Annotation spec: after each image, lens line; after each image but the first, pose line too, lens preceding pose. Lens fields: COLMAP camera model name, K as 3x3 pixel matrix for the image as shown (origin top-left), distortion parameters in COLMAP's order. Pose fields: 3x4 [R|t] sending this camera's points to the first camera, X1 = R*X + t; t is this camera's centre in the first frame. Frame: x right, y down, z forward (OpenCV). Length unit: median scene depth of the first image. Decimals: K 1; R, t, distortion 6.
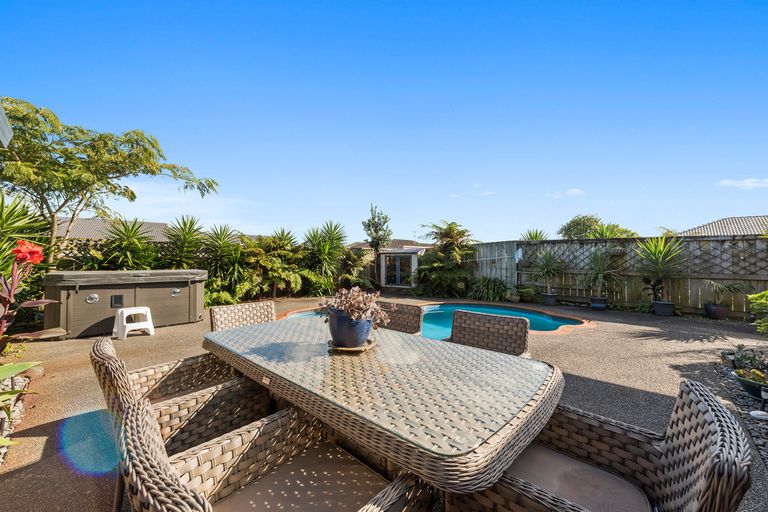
lens RADIAL K [[300.4, 0, 381.0], [0, 300.4, 258.2], [0, 0, 1]] dist [0.000451, -0.000019]
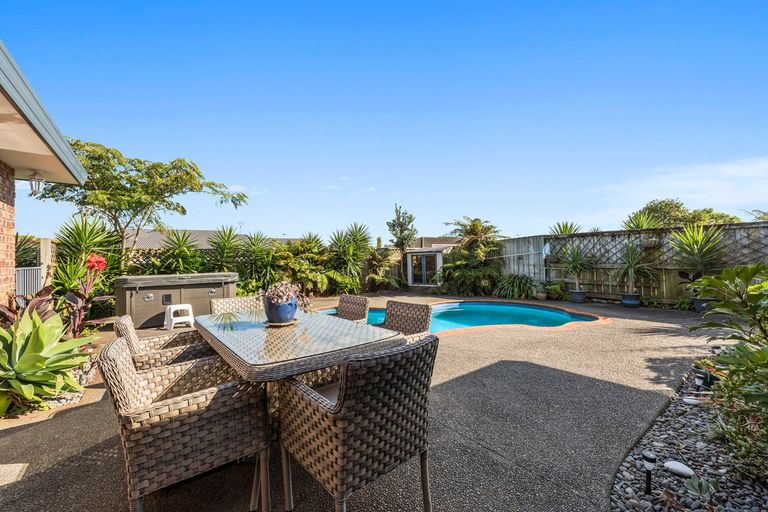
lens RADIAL K [[316.1, 0, 384.0], [0, 316.1, 256.0], [0, 0, 1]] dist [0.000499, 0.000073]
pose [[0.986239, -0.029245, -0.162718, 0.123698], [0.028421, 0.999569, -0.007391, 0.000707], [0.162864, 0.002664, 0.986645, -0.074967]]
